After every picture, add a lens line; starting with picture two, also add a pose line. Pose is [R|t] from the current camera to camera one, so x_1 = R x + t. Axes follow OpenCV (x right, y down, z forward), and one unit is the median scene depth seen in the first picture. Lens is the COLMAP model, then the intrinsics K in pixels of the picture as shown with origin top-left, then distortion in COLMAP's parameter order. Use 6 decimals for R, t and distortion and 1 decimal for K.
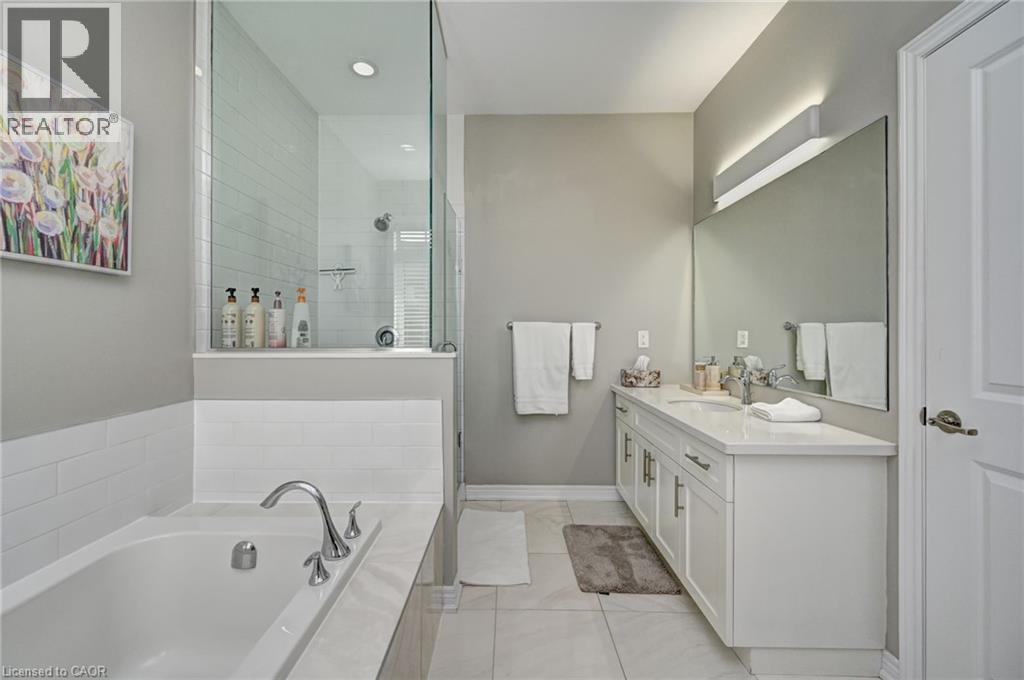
lens RADIAL K [[415.3, 0, 510.7], [0, 415.3, 329.6], [0, 0, 1]] dist [-0.001220, -0.000125]
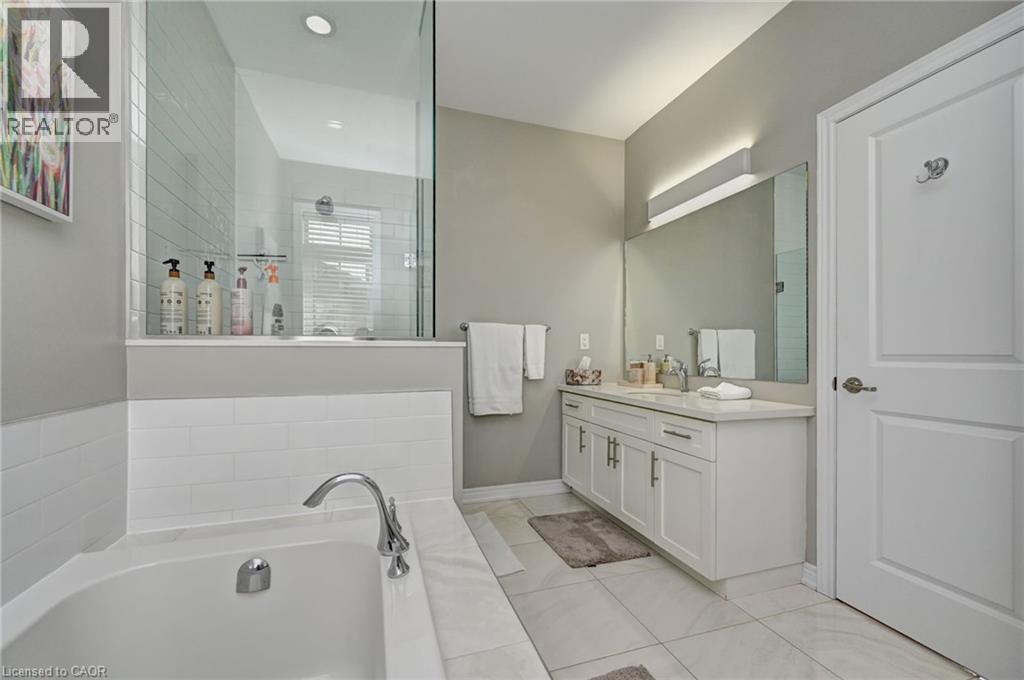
lens RADIAL K [[423.2, 0, 522.8], [0, 423.2, 350.3], [0, 0, 1]] dist [-0.001438, -0.000270]
pose [[0.940659, 0.002440, 0.339345, -0.324841], [-0.003005, 0.999995, 0.001141, 0.070521], [-0.339340, -0.002093, 0.940661, 0.020981]]
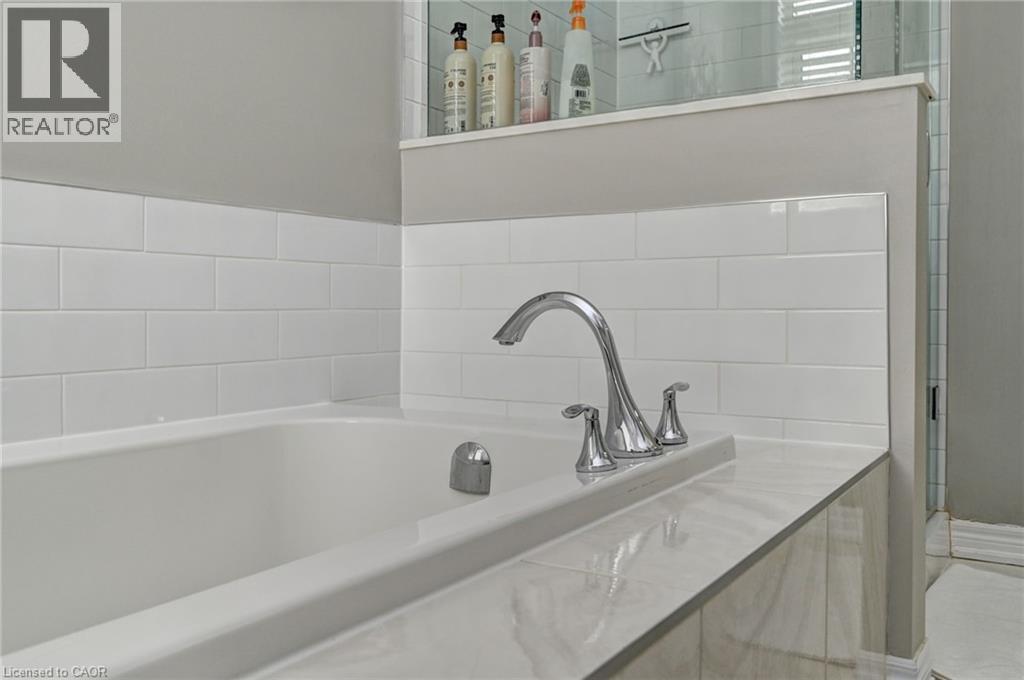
lens RADIAL K [[906.3, 0, 513.8], [0, 906.3, 321.2], [0, 0, 1]] dist [-0.004476, -0.002464]
pose [[0.847227, 0.007727, -0.531175, -0.005017], [-0.001615, 0.999927, 0.011970, 0.265894], [0.531228, -0.009284, 0.847178, 0.065529]]
